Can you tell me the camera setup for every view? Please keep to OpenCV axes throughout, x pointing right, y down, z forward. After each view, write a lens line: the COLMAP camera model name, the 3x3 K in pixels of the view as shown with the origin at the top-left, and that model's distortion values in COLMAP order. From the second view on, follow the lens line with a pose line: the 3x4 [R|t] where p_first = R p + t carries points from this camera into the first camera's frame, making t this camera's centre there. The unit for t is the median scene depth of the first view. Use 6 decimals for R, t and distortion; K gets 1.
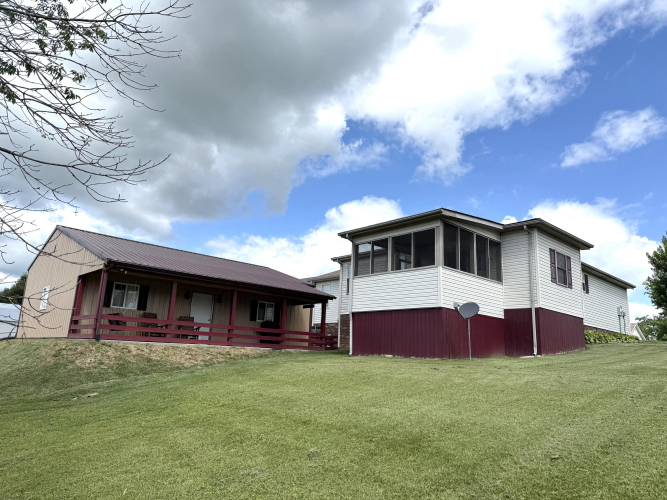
lens RADIAL K [[468.1, 0, 333.5], [0, 468.1, 250.0], [0, 0, 1]] dist [0.065167, -0.039138]
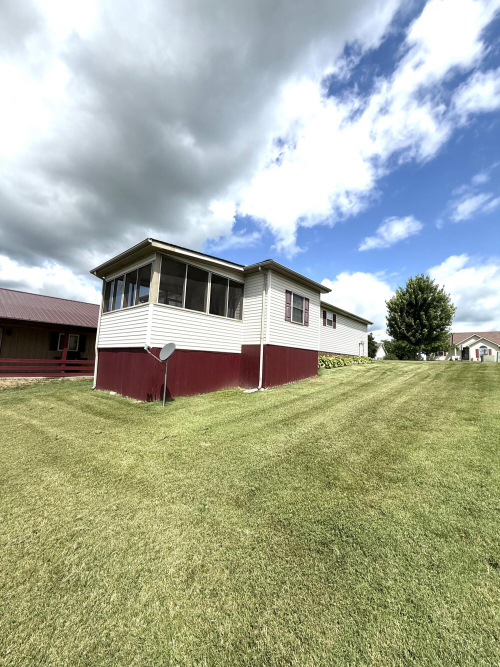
lens RADIAL K [[264.6, 0, 275.2], [0, 264.6, 342.7], [0, 0, 1]] dist [0.024434, -0.000003]
pose [[0.991009, -0.003734, 0.133746, 0.350103], [-0.017435, 0.987484, 0.156755, 0.021591], [-0.132657, -0.157678, 0.978540, 0.377921]]
